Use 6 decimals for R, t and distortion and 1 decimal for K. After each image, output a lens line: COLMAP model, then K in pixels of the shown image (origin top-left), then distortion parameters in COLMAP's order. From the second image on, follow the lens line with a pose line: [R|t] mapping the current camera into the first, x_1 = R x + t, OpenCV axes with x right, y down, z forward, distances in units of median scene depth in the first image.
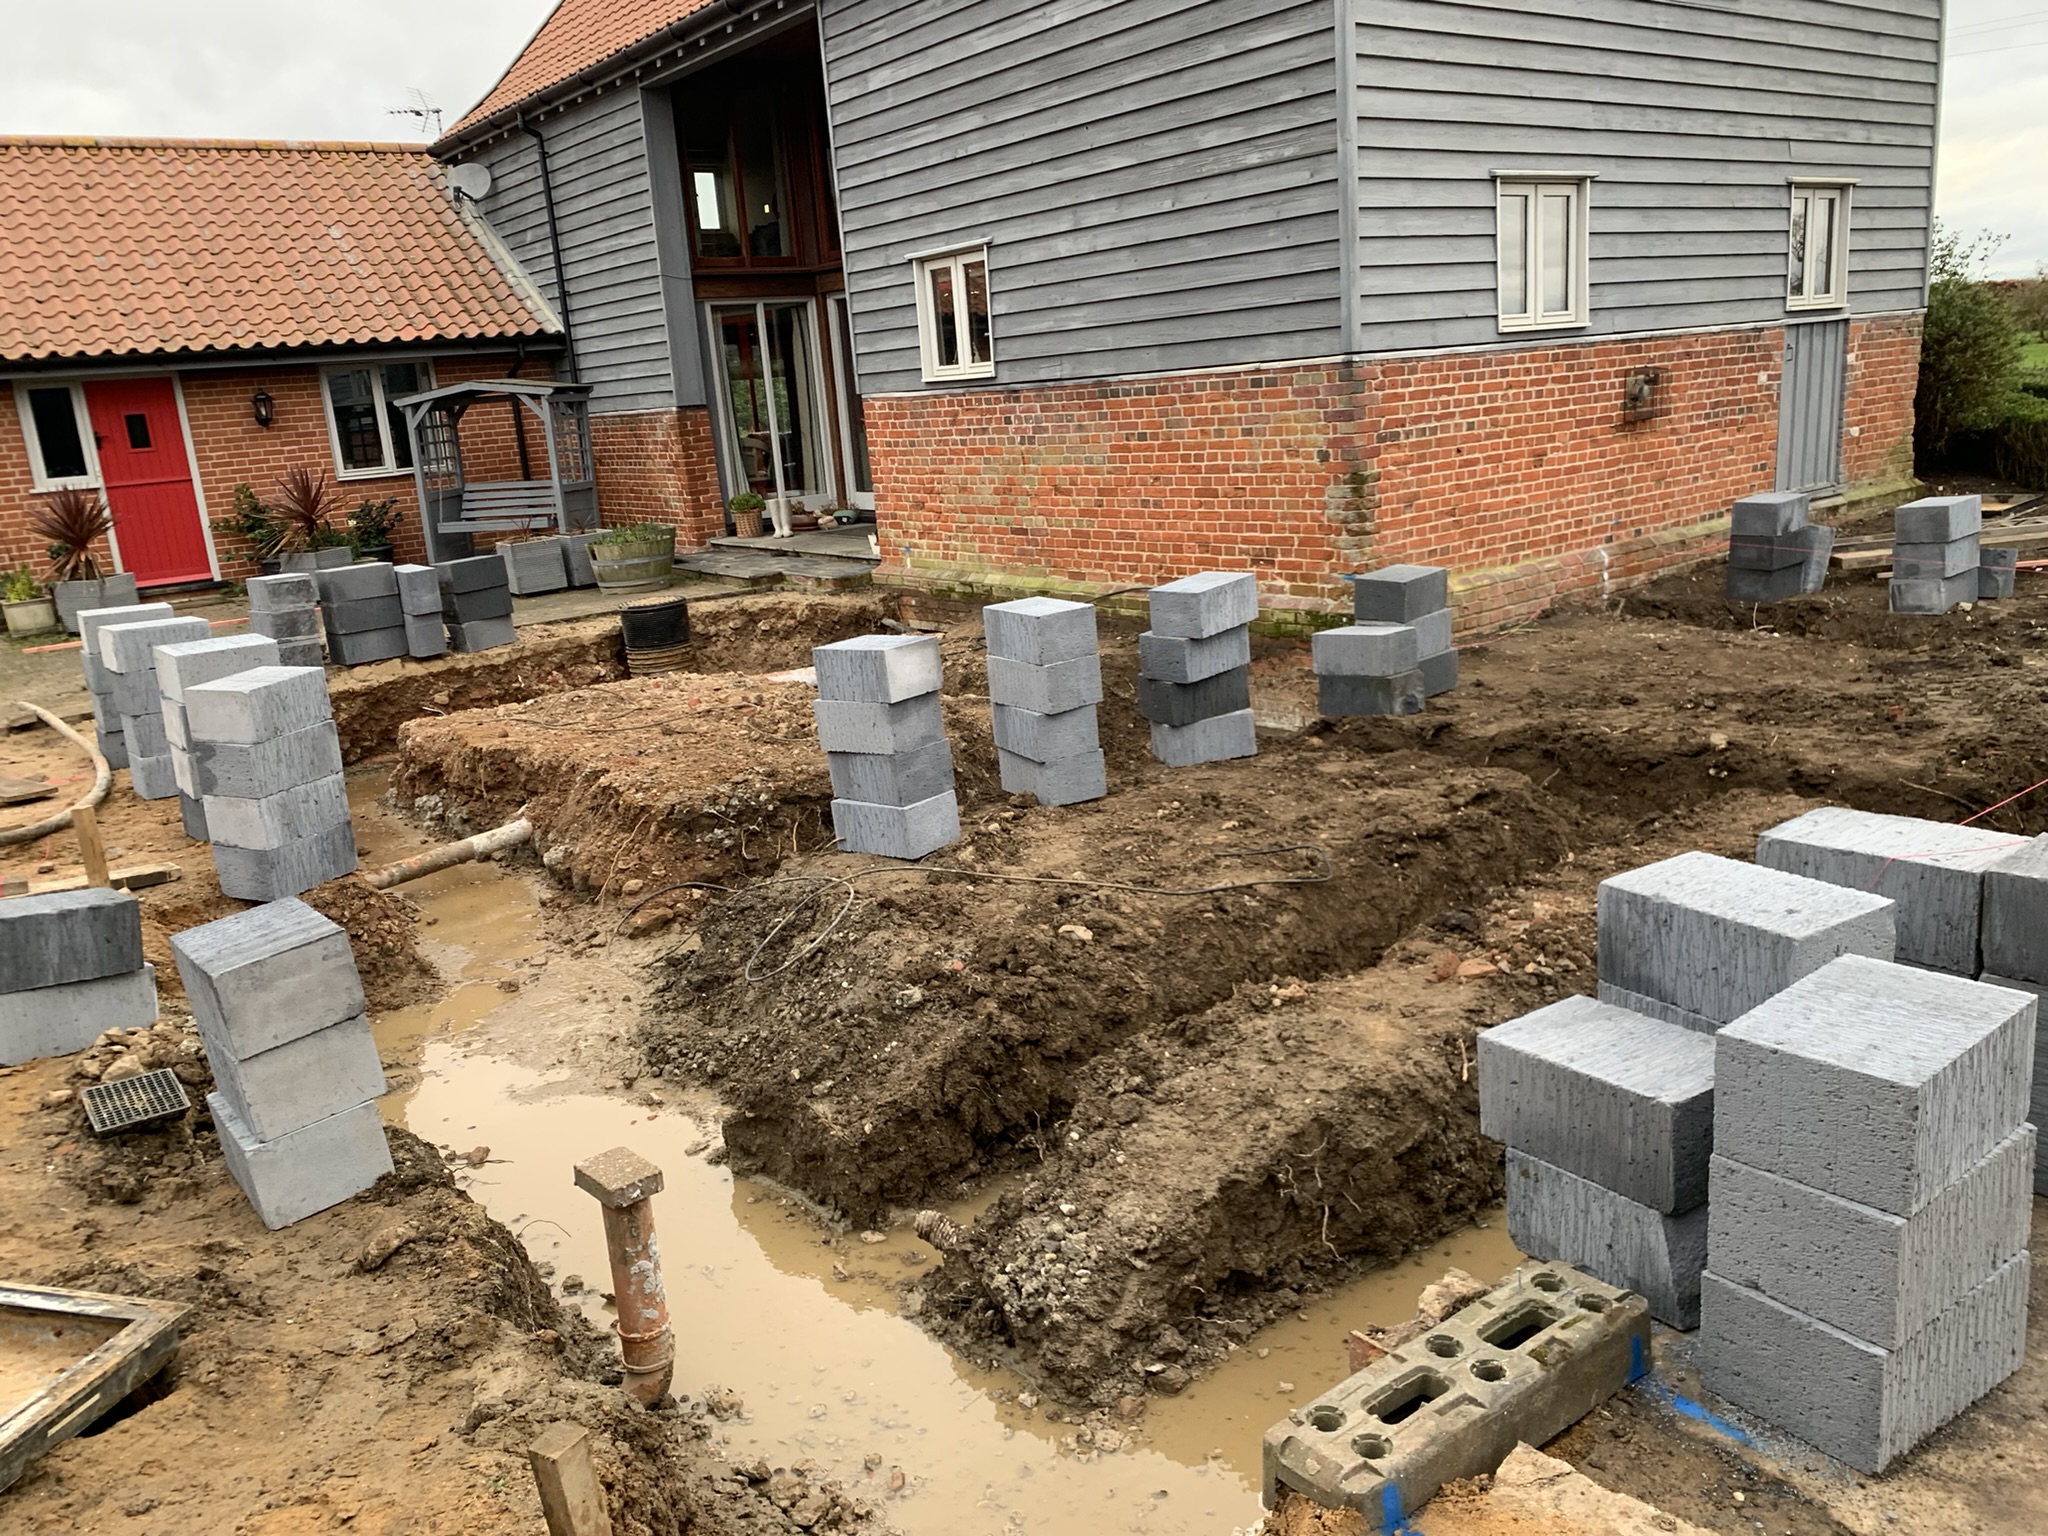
lens RADIAL K [[1561.5, 0, 1012.0], [0, 1561.5, 786.6], [0, 0, 1]] dist [0.023457, -0.027044]
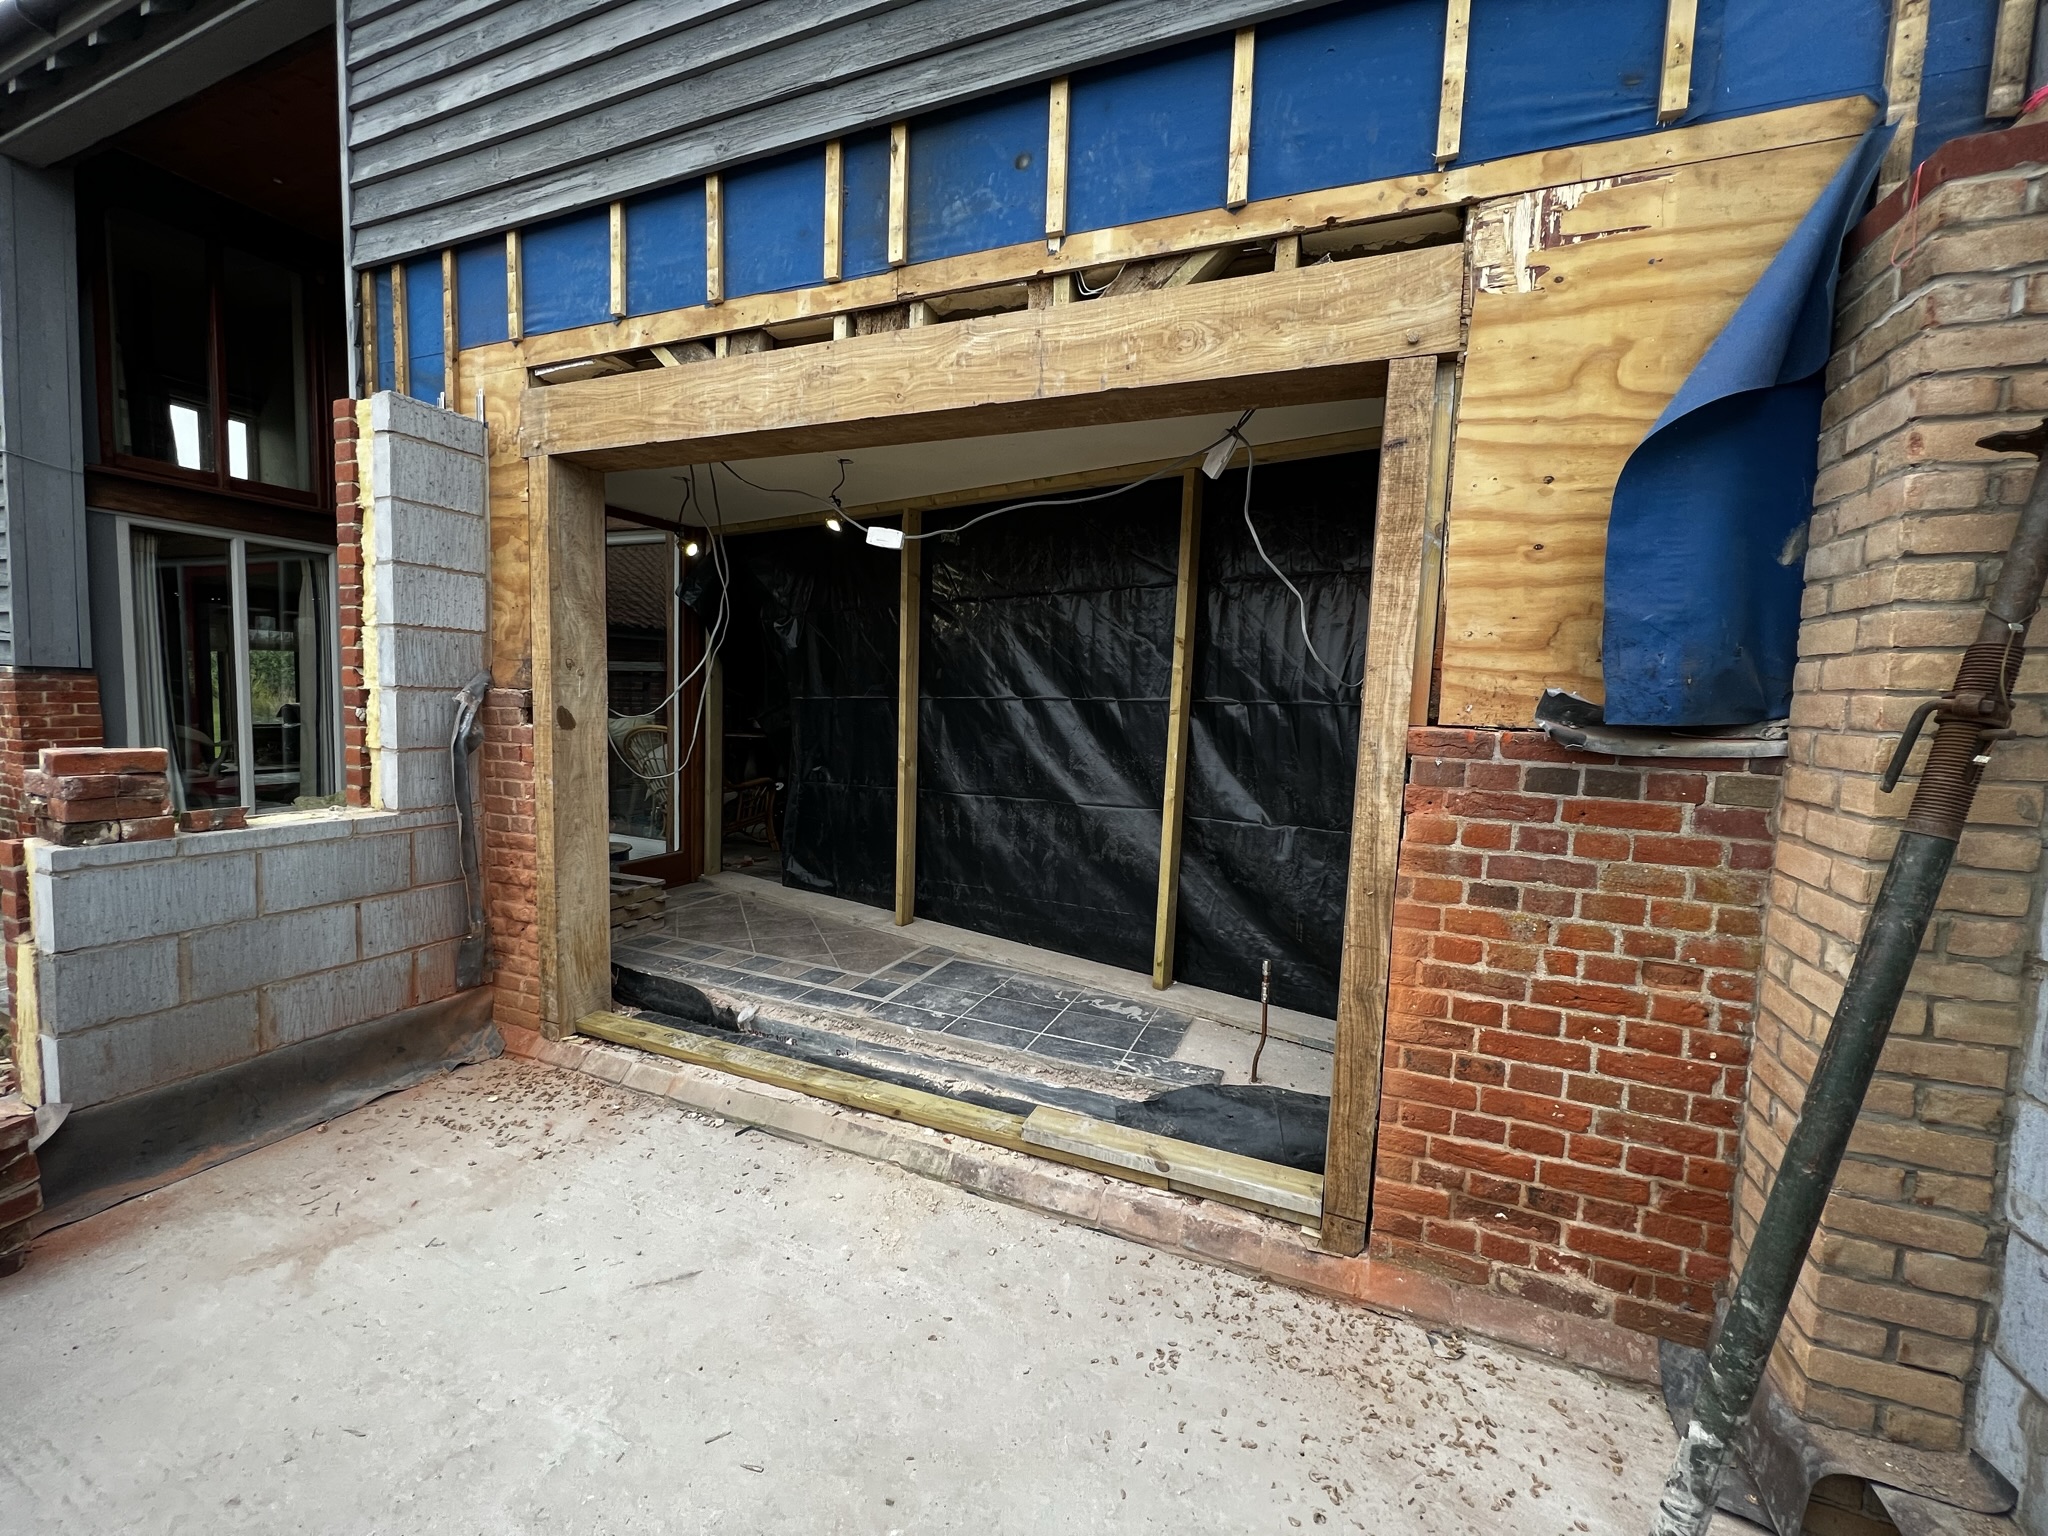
lens RADIAL K [[823.3, 0, 1018.0], [0, 823.3, 766.8], [0, 0, 1]] dist [-0.002462, 0.000804]
pose [[0.864015, 0.065710, 0.499160, -0.049000], [0.024919, 0.984650, -0.172754, -0.189127], [-0.502850, 0.161701, 0.849114, 0.736149]]
